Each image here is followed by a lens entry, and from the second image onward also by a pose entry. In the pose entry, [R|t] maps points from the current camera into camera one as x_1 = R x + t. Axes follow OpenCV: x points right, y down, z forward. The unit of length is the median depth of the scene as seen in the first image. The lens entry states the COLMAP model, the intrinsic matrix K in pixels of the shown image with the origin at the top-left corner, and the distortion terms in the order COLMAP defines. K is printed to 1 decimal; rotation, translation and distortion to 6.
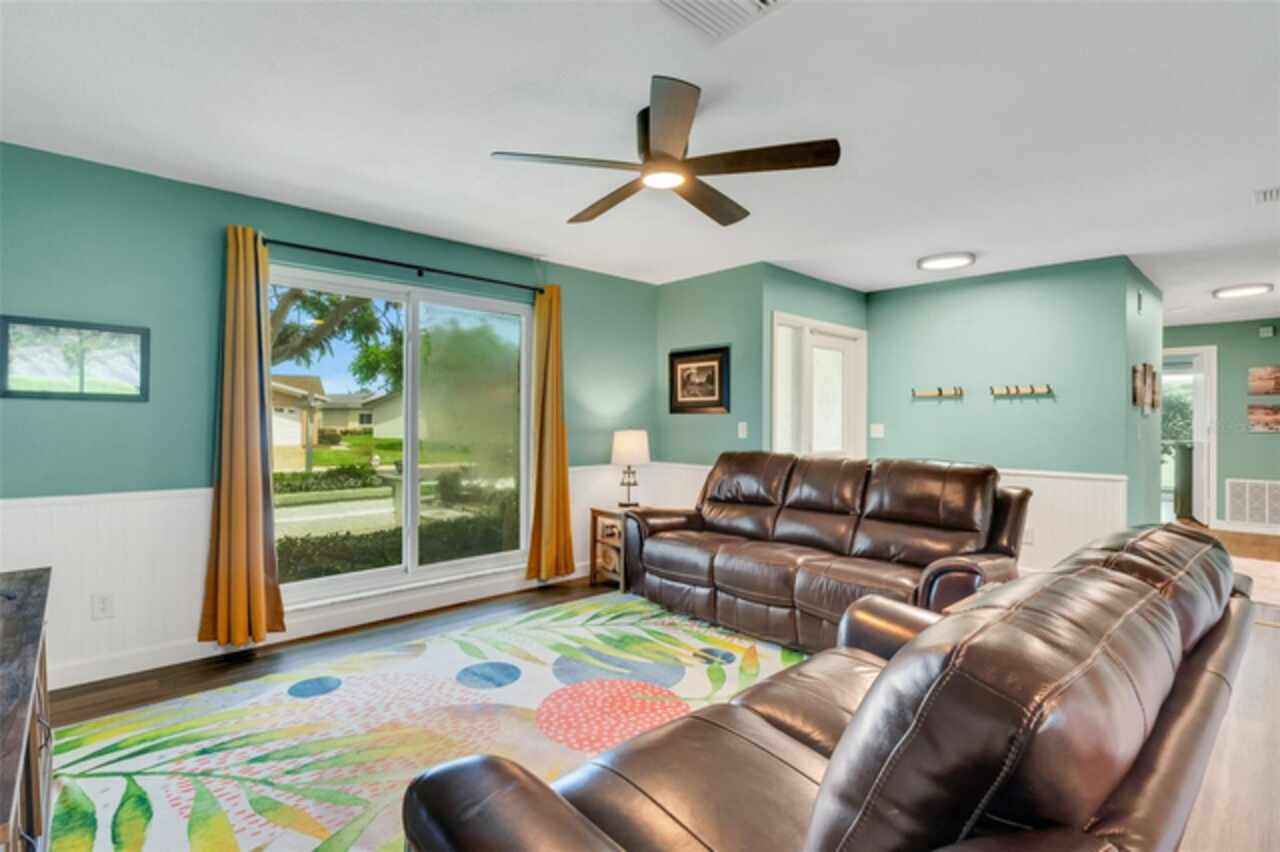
lens RADIAL K [[615.0, 0, 641.5], [0, 615.0, 417.3], [0, 0, 1]] dist [-0.000726, -0.000017]
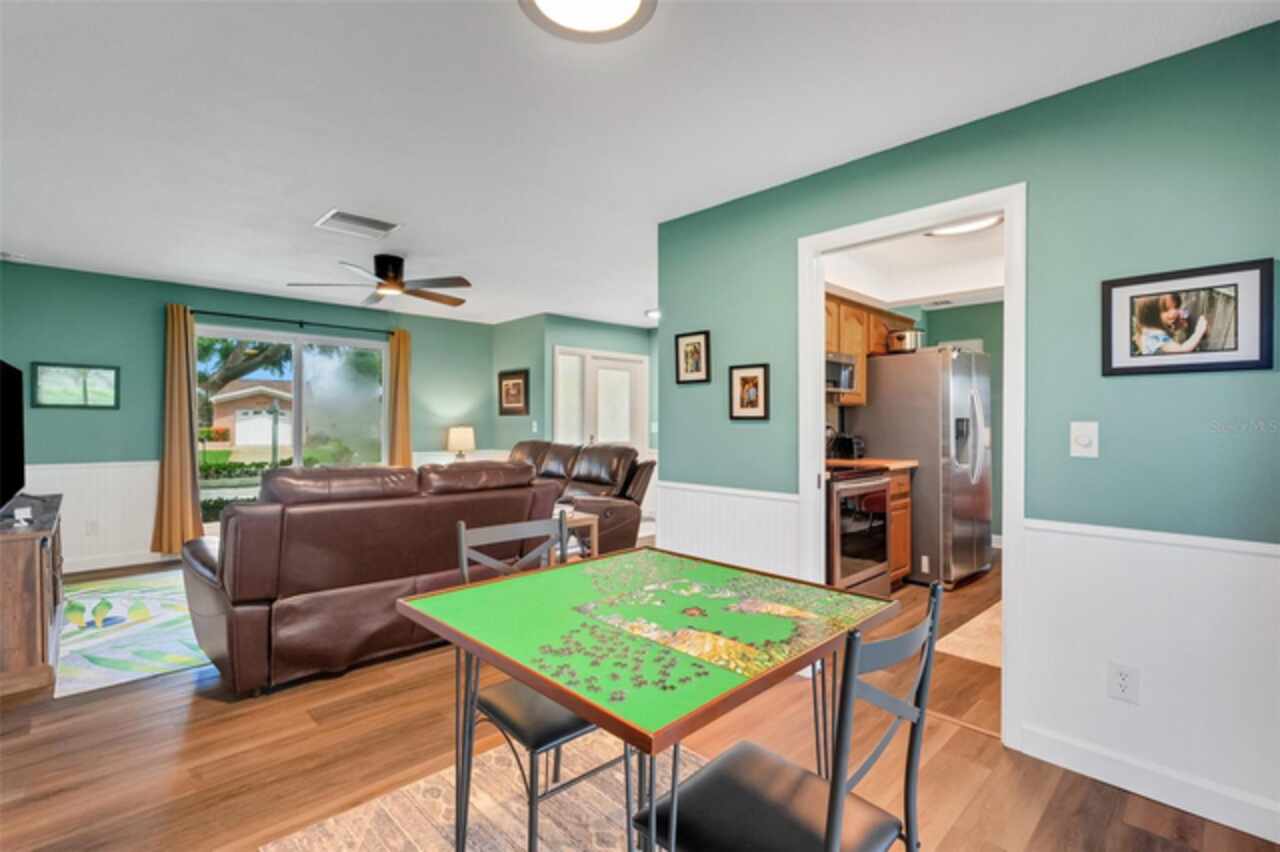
lens RADIAL K [[592.4, 0, 635.3], [0, 592.4, 422.2], [0, 0, 1]] dist [0.004604, 0.000146]
pose [[0.999985, -0.003009, 0.004494, 0.390152], [0.002986, 0.999983, 0.005105, 0.003667], [-0.004509, -0.005092, 0.999977, -0.411430]]
